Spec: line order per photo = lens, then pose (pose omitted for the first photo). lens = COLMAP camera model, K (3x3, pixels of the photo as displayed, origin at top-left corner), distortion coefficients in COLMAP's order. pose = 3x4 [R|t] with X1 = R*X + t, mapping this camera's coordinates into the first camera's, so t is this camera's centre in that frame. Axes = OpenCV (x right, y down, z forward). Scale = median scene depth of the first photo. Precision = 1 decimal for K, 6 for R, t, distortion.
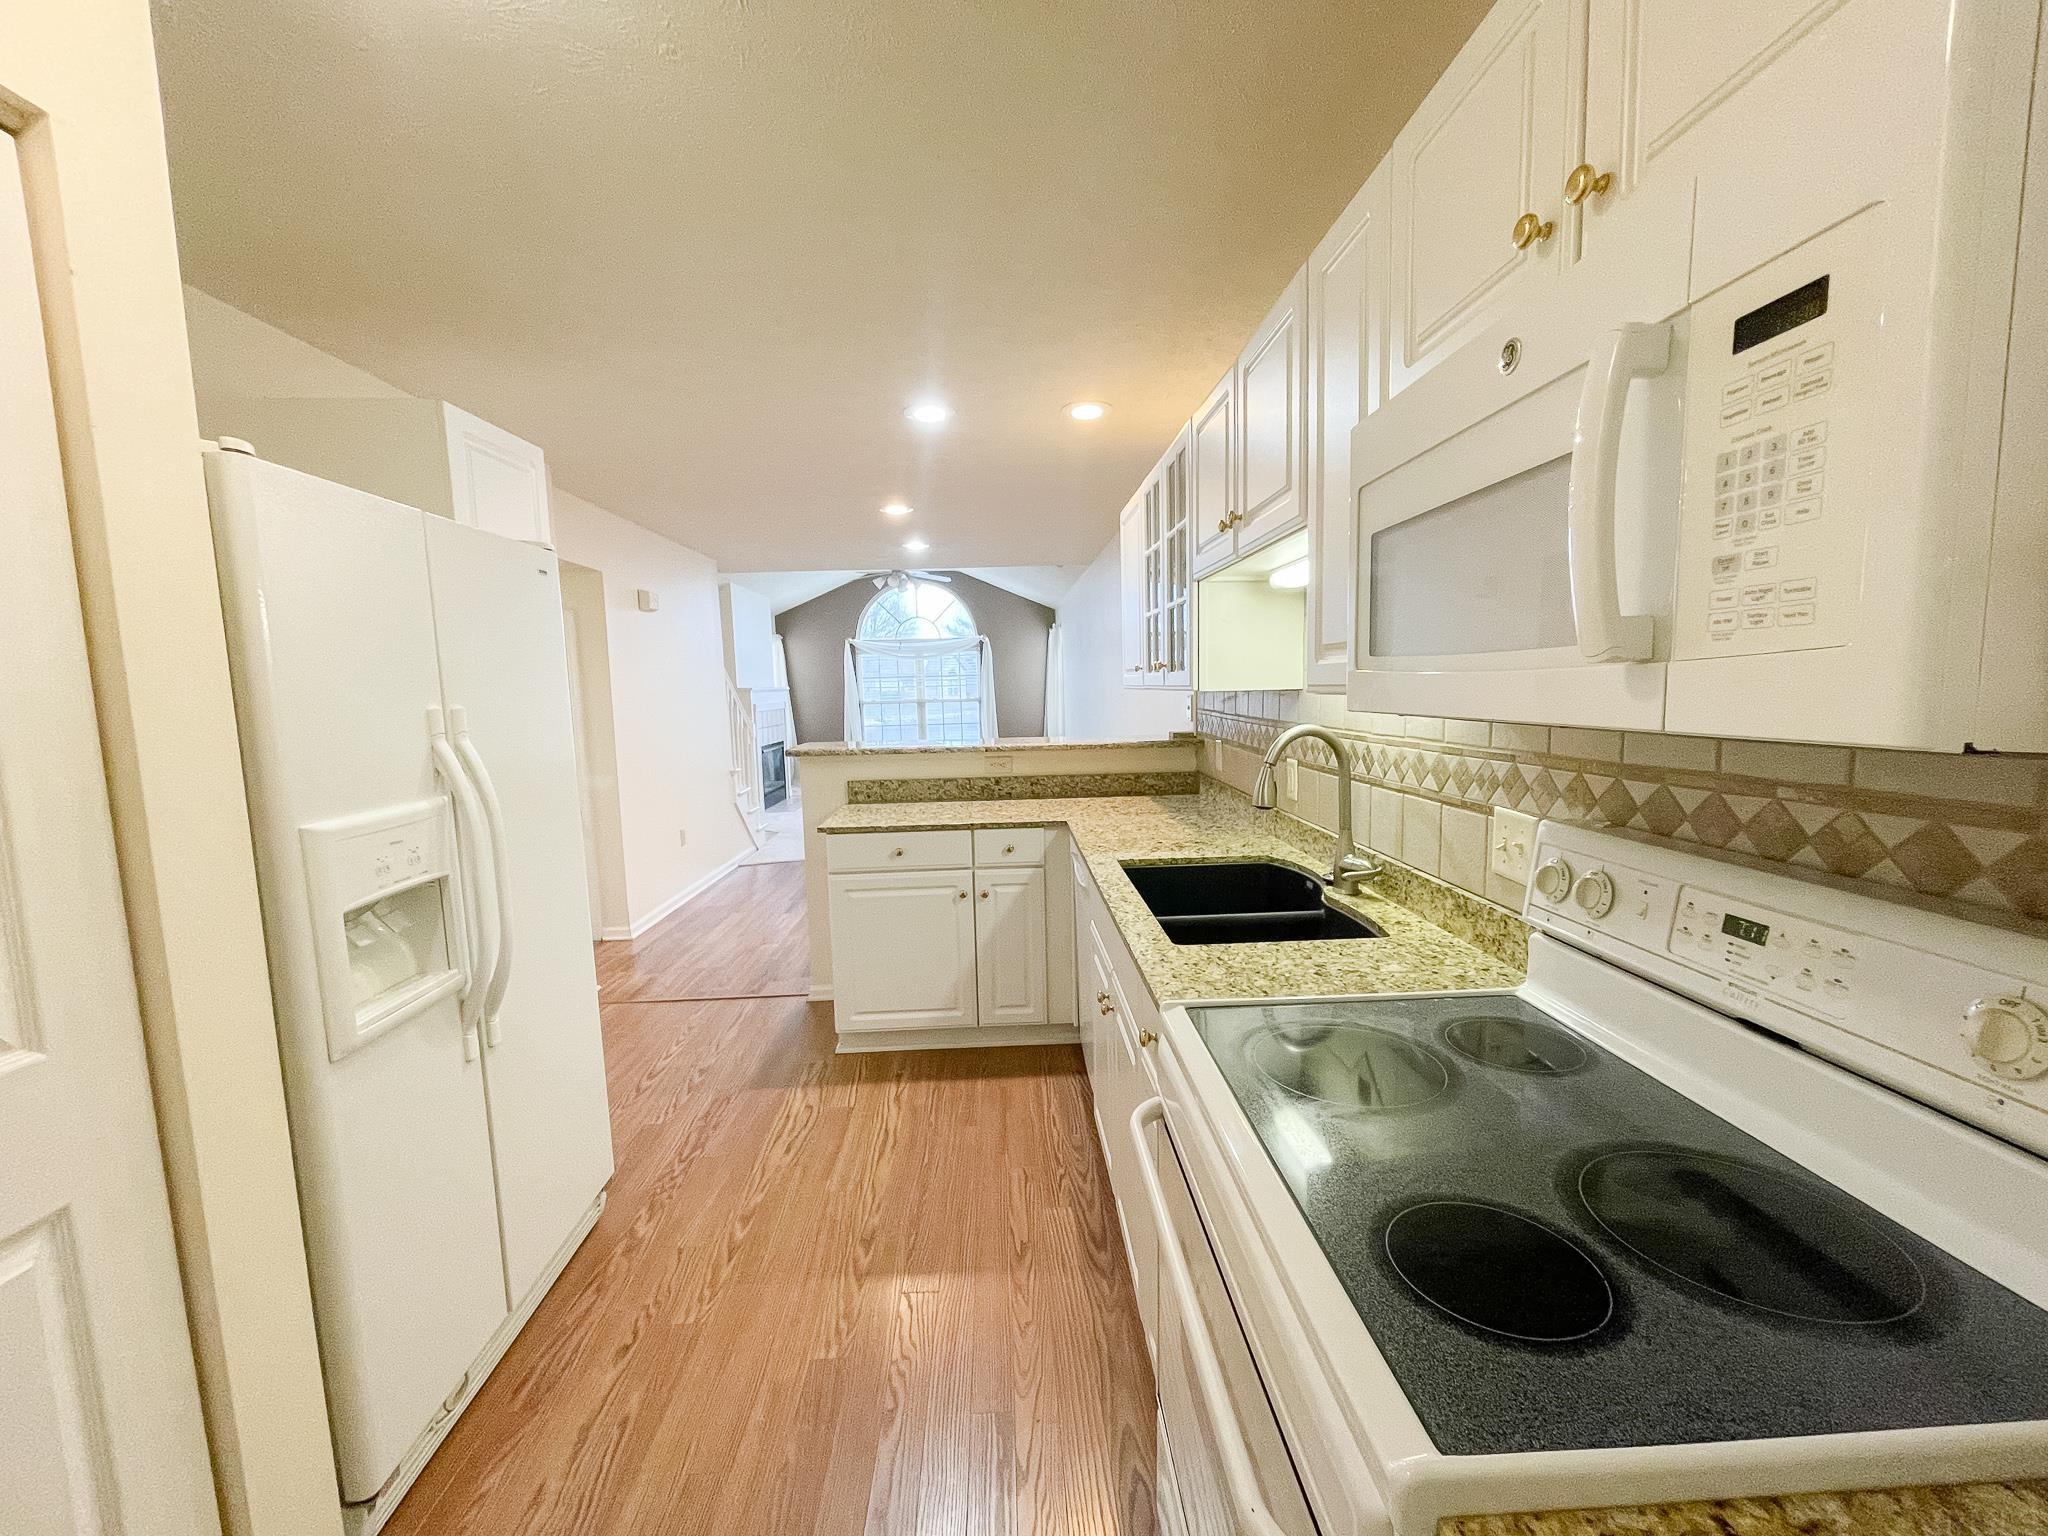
lens RADIAL K [[828.3, 0, 1031.1], [0, 828.3, 769.1], [0, 0, 1]] dist [-0.000758, -0.000074]
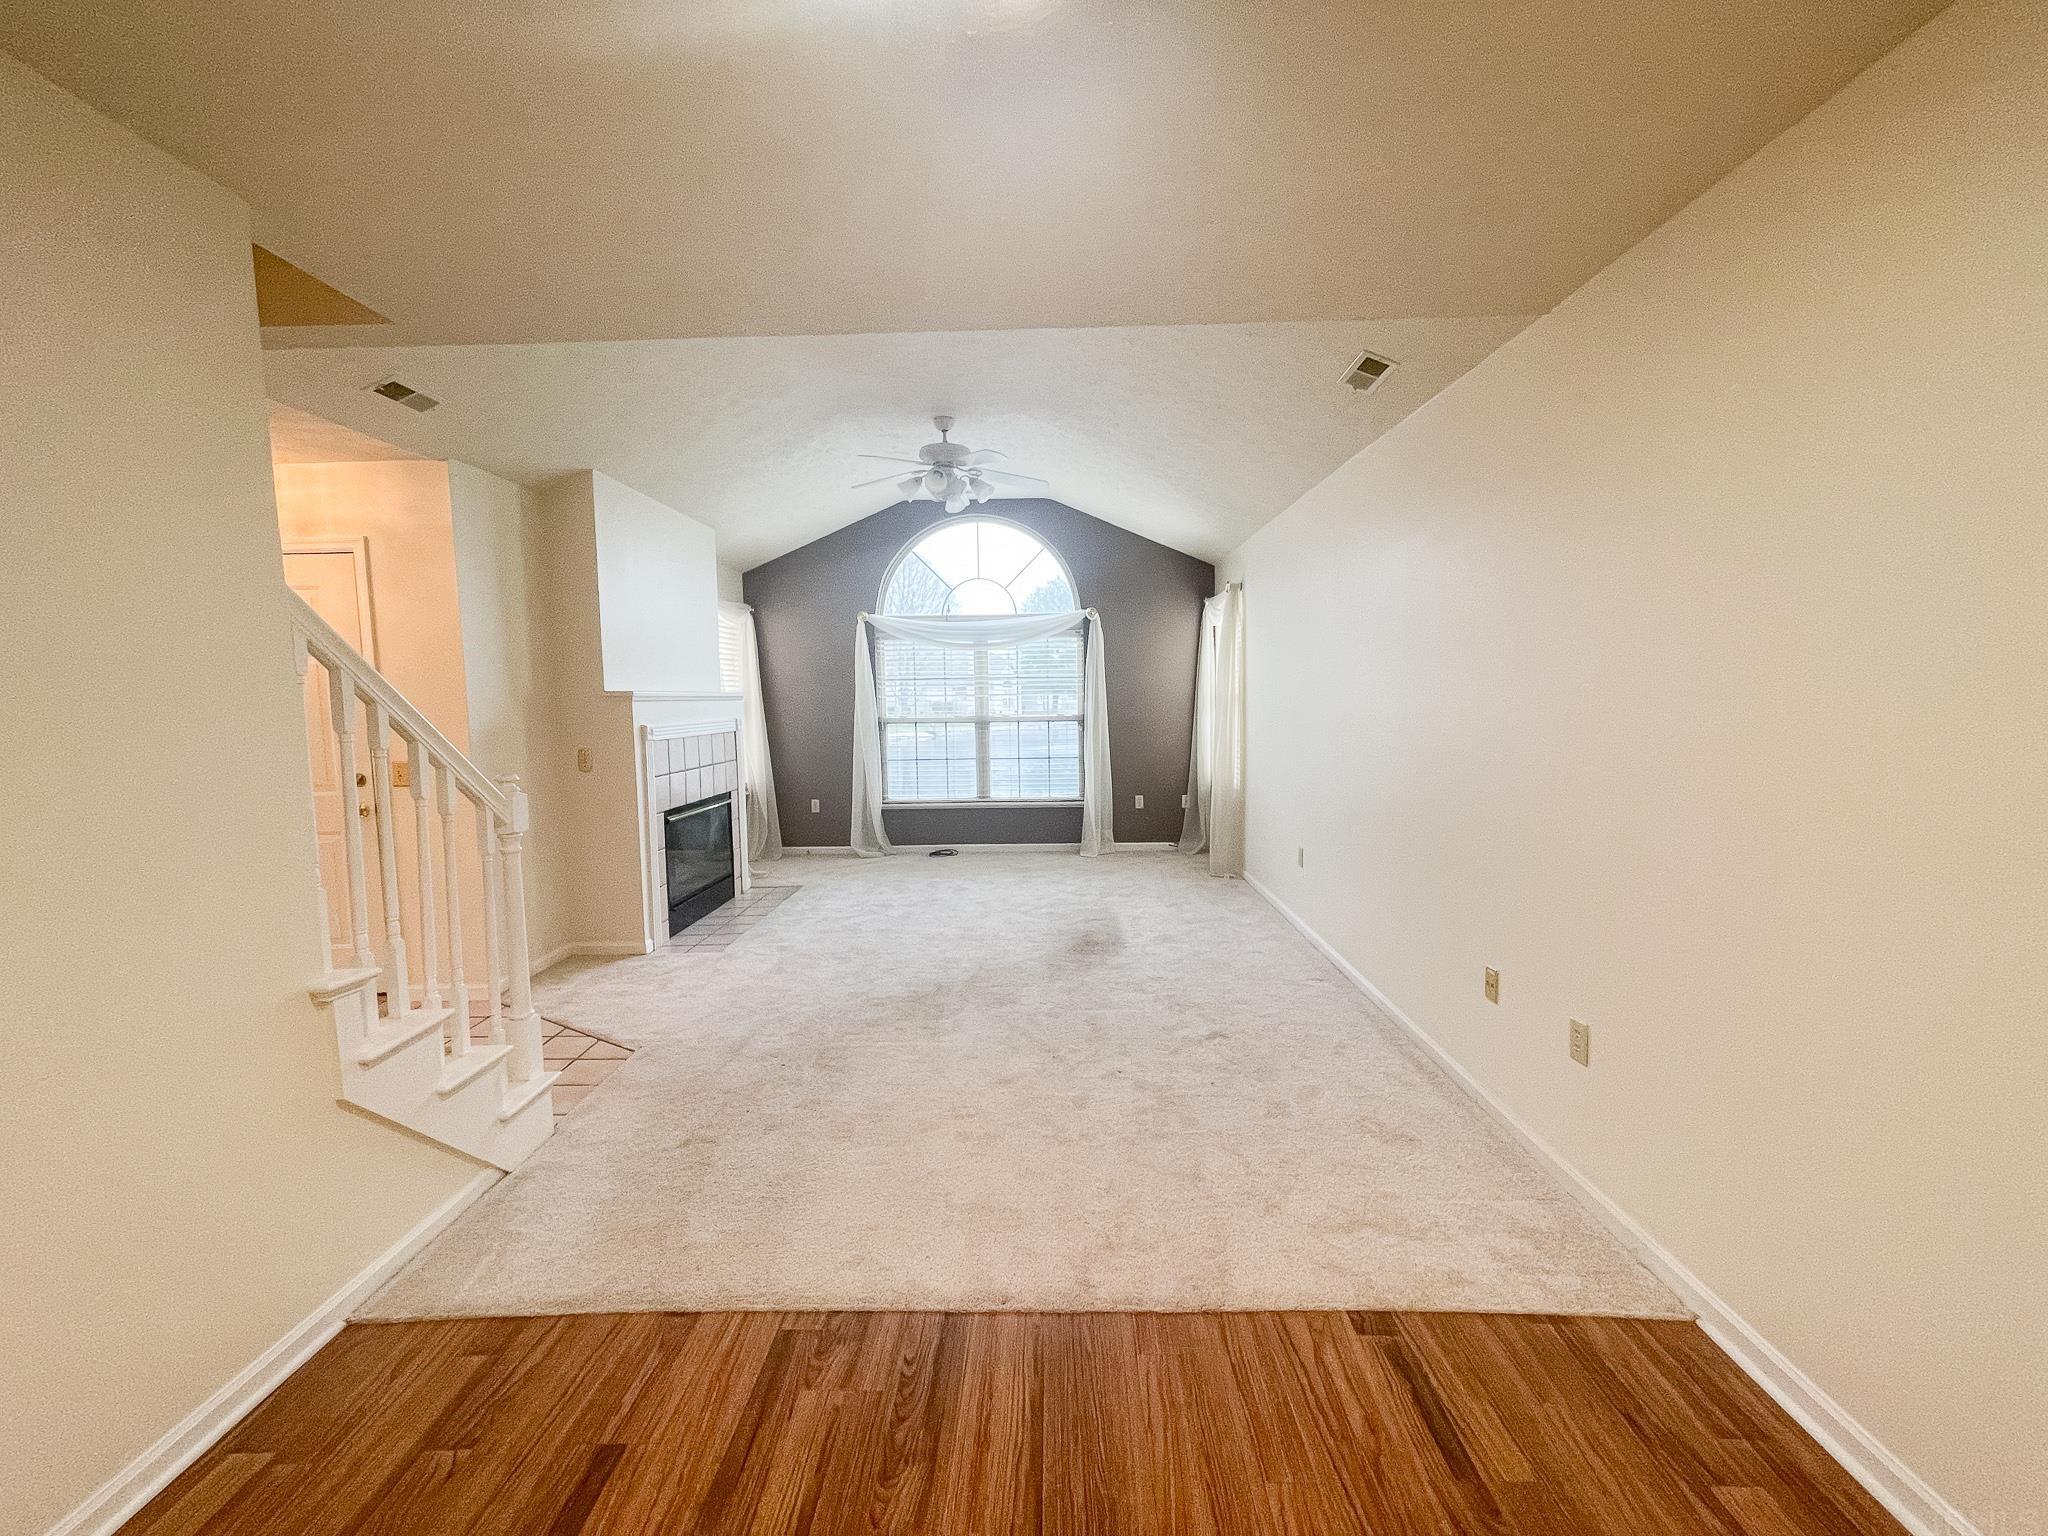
lens RADIAL K [[828.3, 0, 1031.1], [0, 828.3, 769.1], [0, 0, 1]] dist [-0.000758, -0.000074]
pose [[0.998126, 0.019100, -0.058131, -0.362521], [-0.020193, 0.999629, -0.018278, -0.209852], [0.057760, 0.019418, 0.998142, 2.373356]]
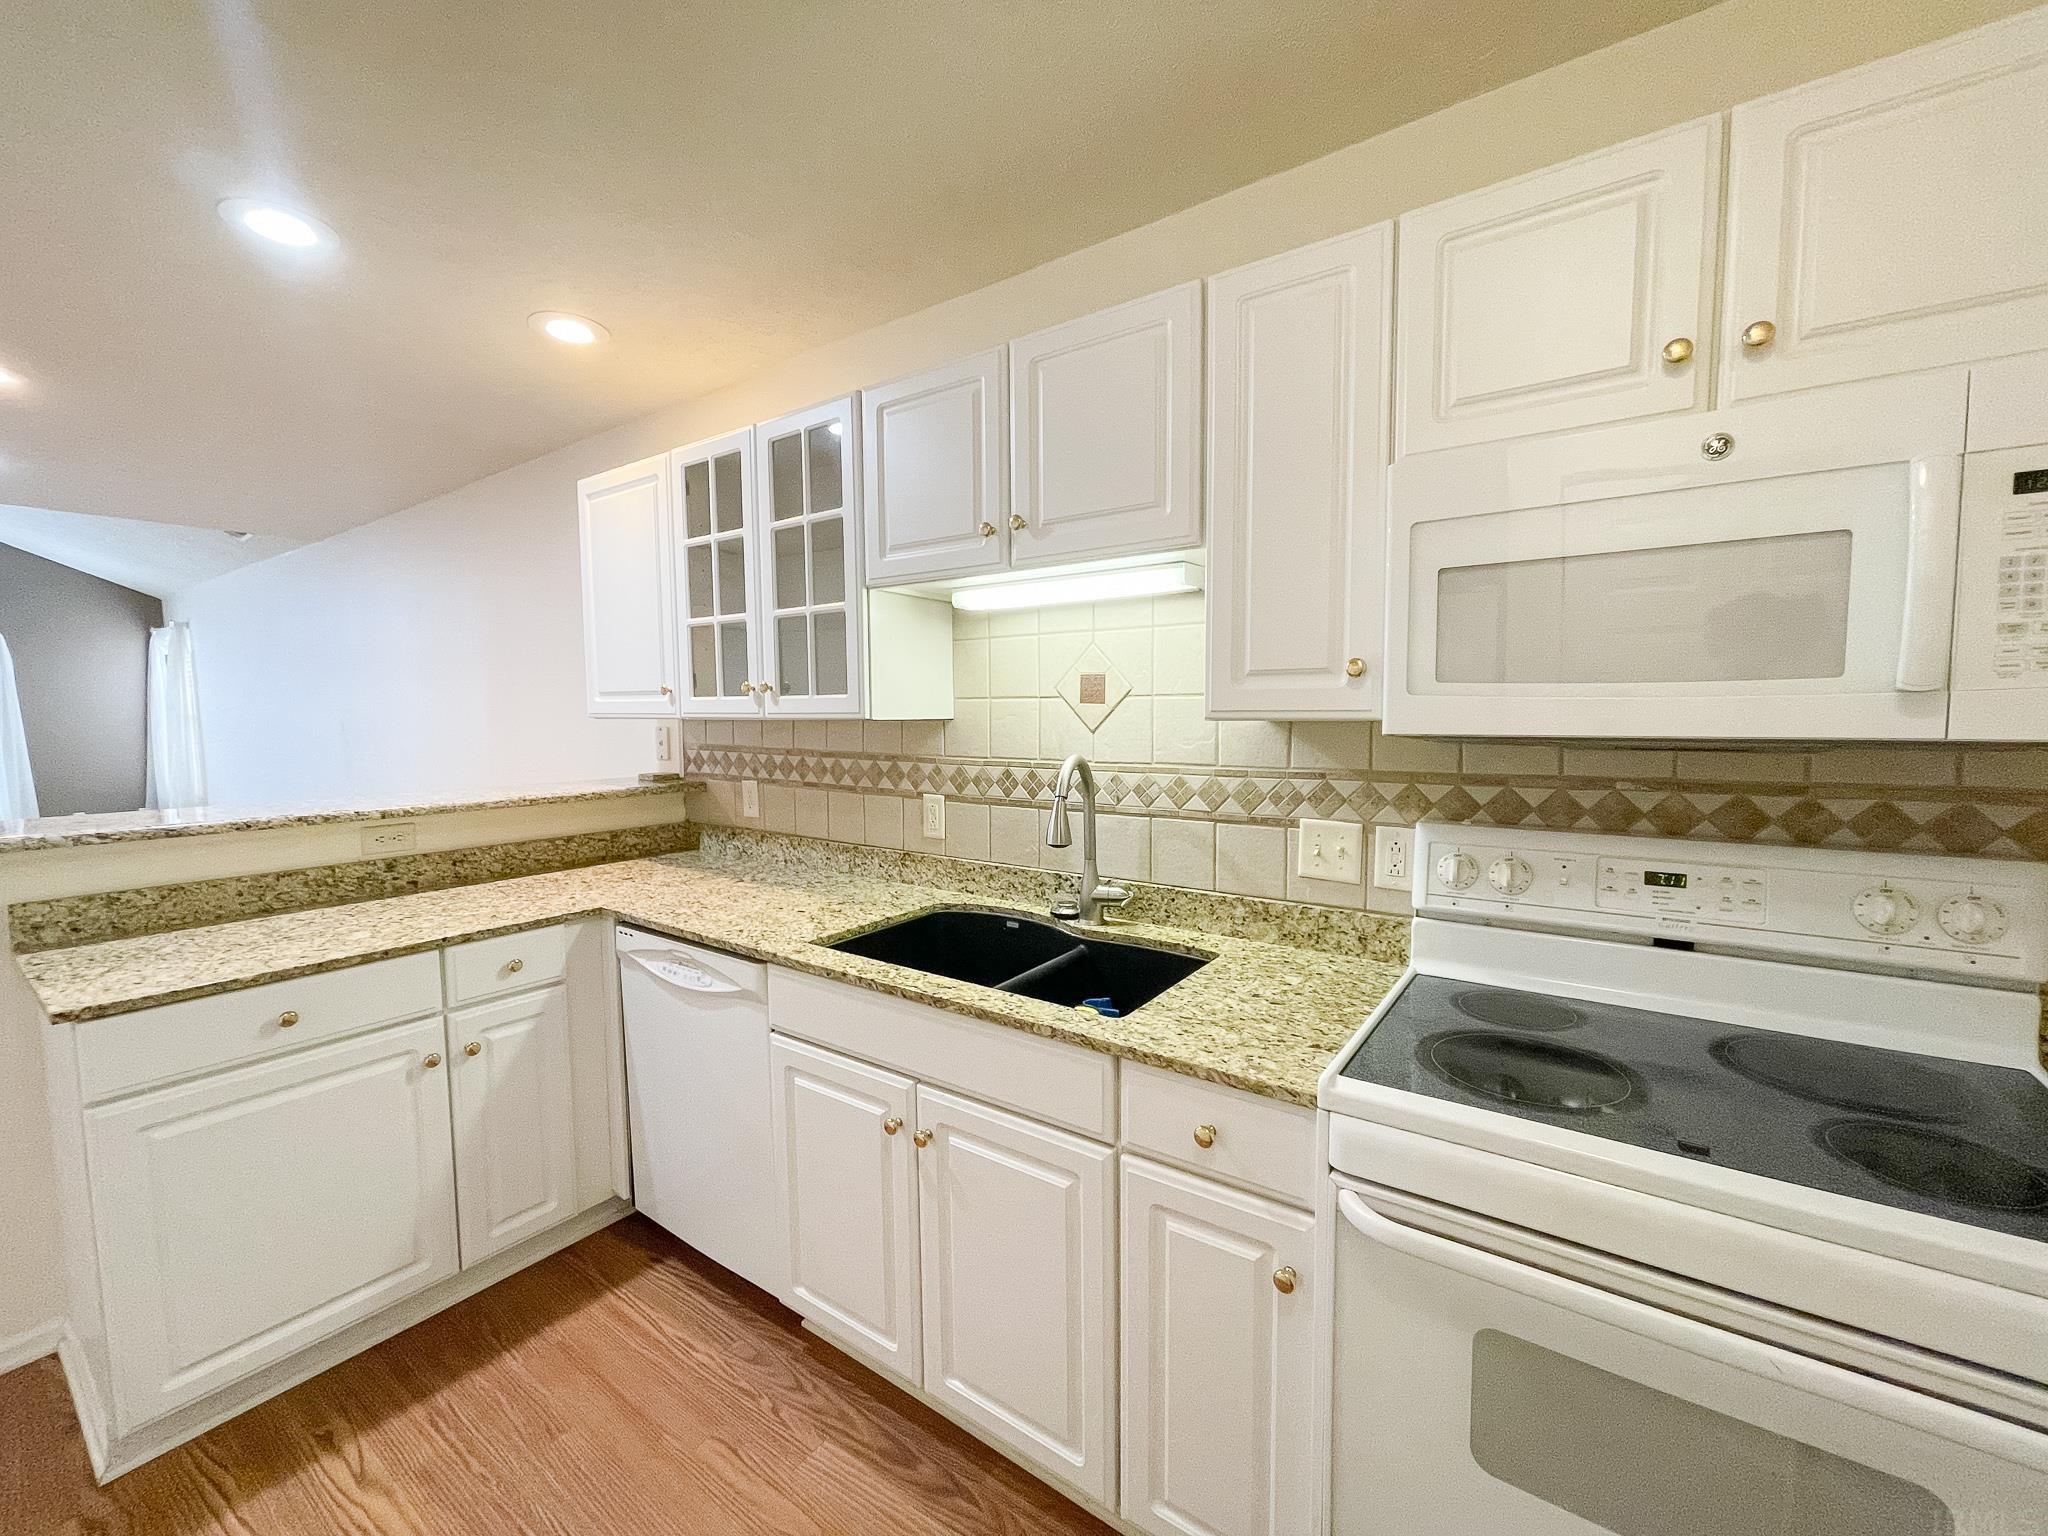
lens RADIAL K [[828.3, 0, 1031.1], [0, 828.3, 769.1], [0, 0, 1]] dist [-0.000758, -0.000074]
pose [[0.610975, -0.039093, 0.790684, -0.414133], [0.073550, 0.997263, -0.007527, -0.030762], [-0.788226, 0.062754, 0.612178, 0.419630]]
